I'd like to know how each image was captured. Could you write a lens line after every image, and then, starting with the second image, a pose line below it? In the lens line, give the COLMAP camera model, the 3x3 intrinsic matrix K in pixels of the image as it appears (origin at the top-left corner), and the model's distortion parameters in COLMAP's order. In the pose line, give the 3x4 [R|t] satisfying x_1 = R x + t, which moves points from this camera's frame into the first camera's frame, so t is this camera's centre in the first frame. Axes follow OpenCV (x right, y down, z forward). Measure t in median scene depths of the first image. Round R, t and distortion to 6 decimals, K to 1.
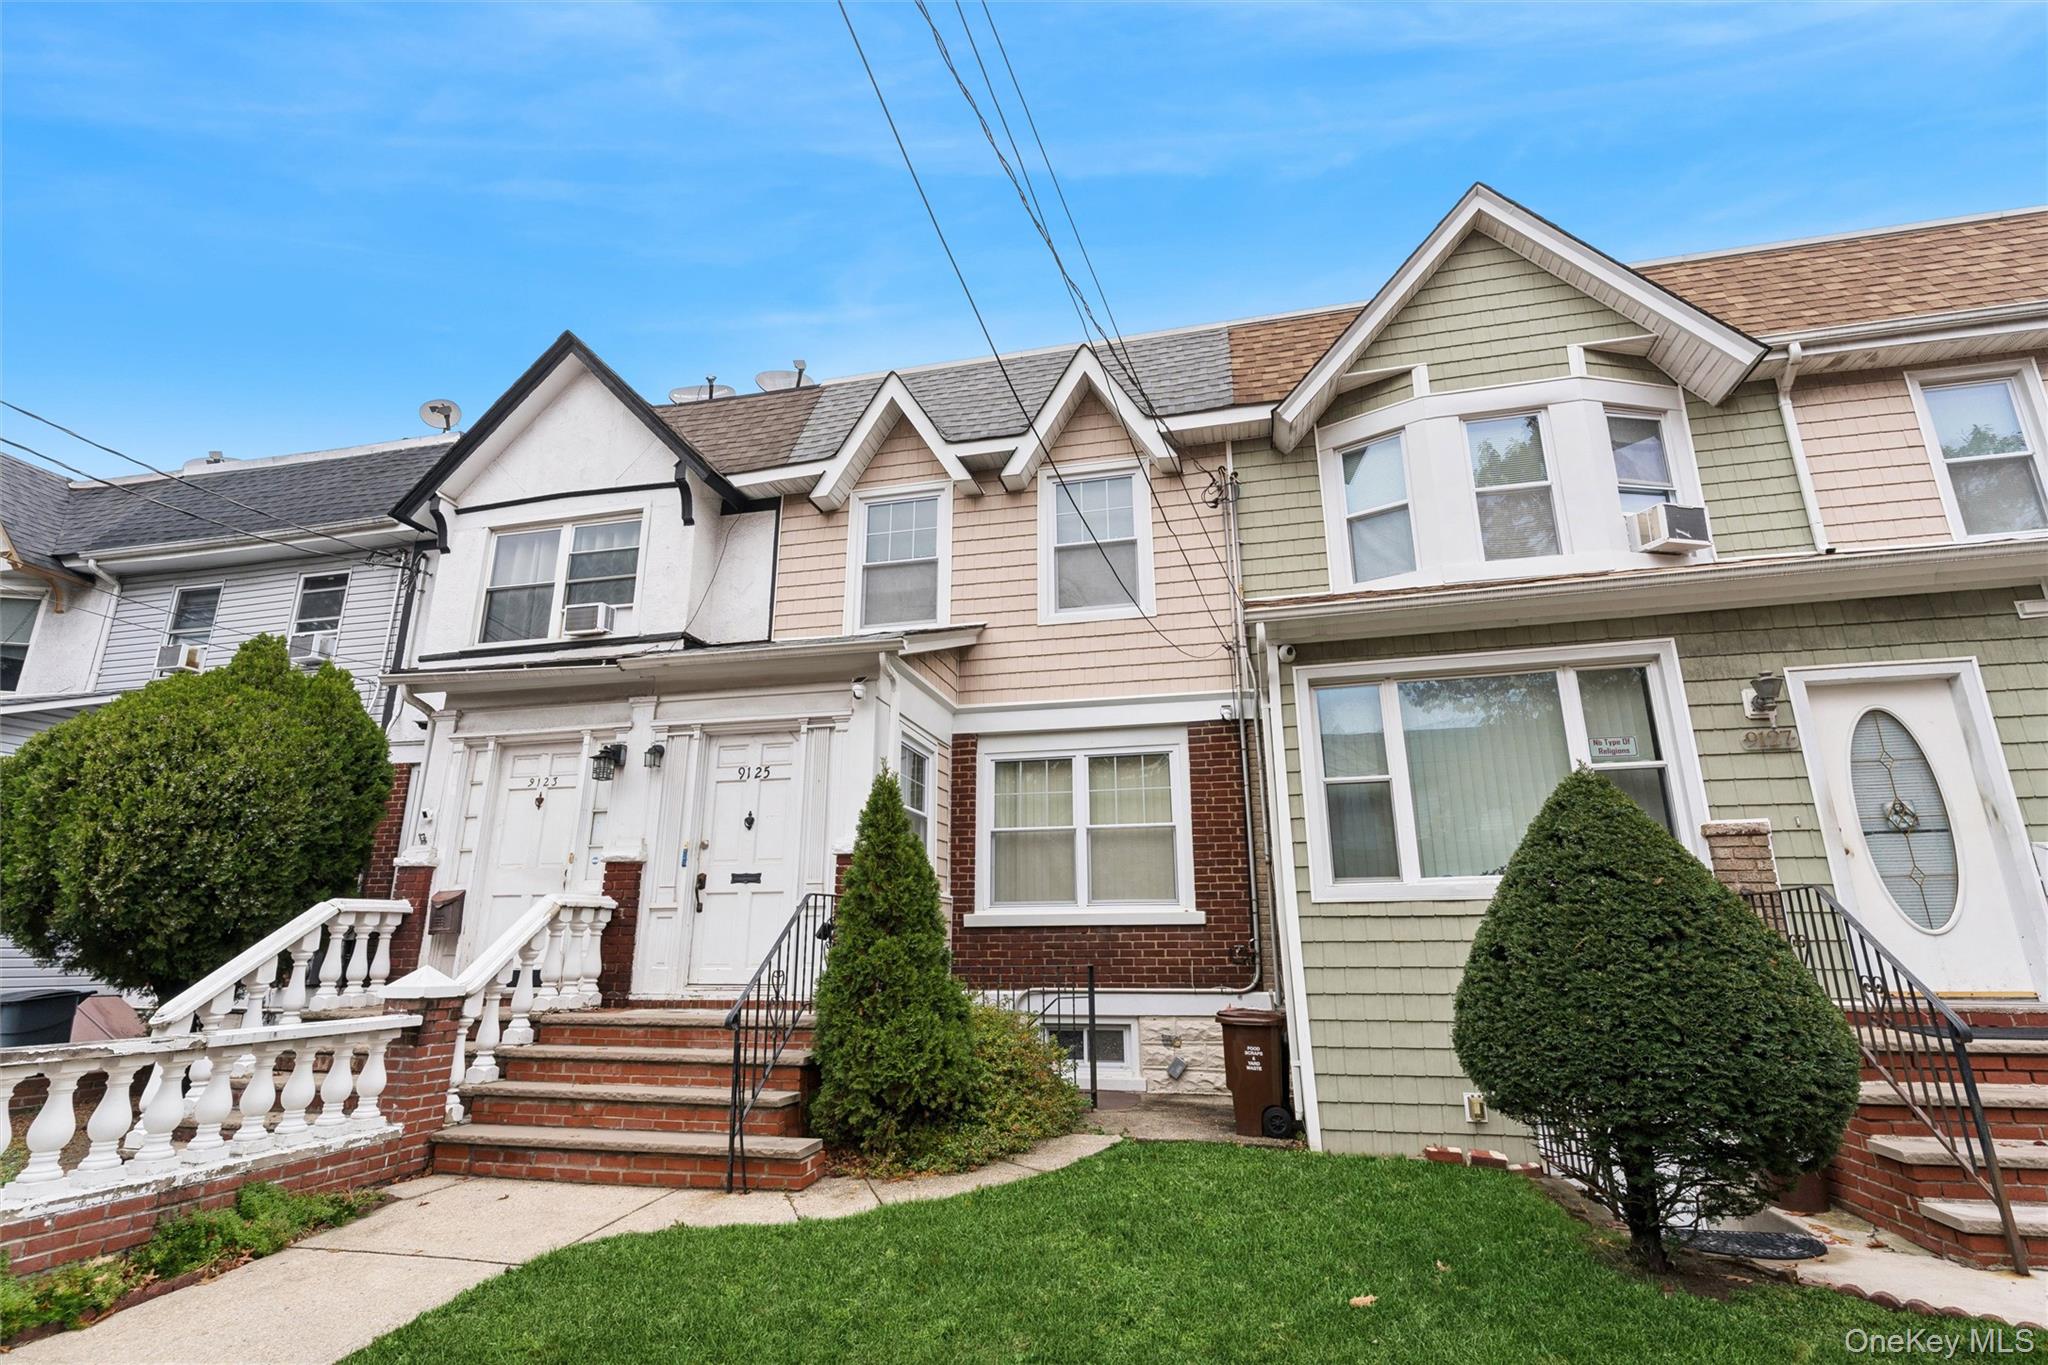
lens RADIAL K [[1099.3, 0, 1076.5], [0, 1099.3, 578.0], [0, 0, 1]] dist [0.000263, -0.000076]
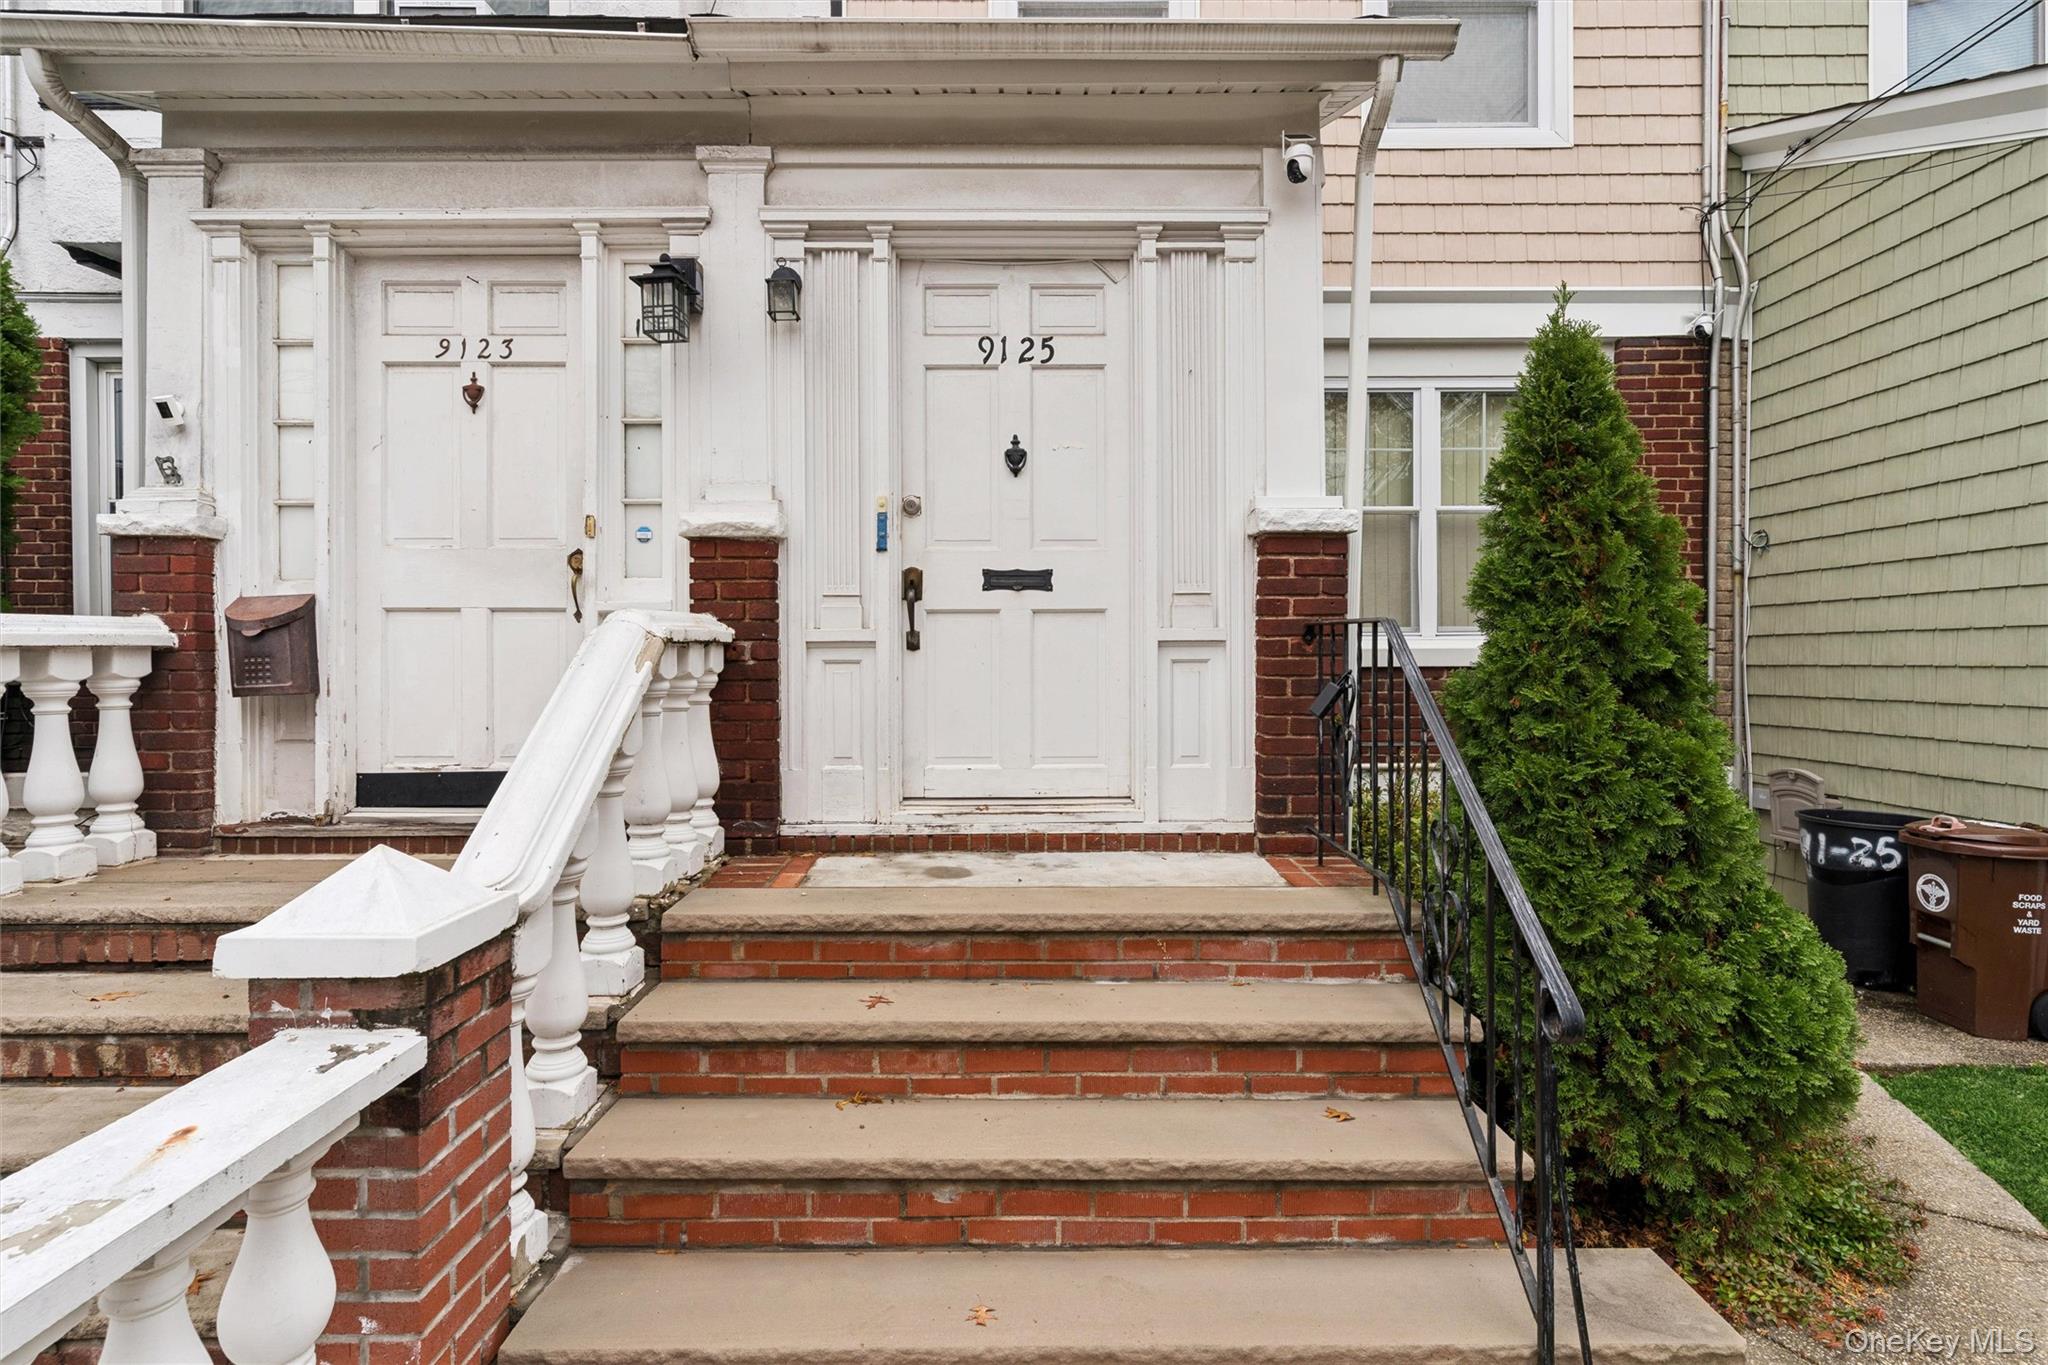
lens RADIAL K [[999.6, 0, 975.5], [0, 999.6, 641.6], [0, 0, 1]] dist [-0.000666, 0.000143]
pose [[0.974168, 0.005273, 0.225761, -0.390827], [-0.075337, 0.950043, 0.302892, 0.164358], [-0.212885, -0.312076, 0.925899, 0.581002]]
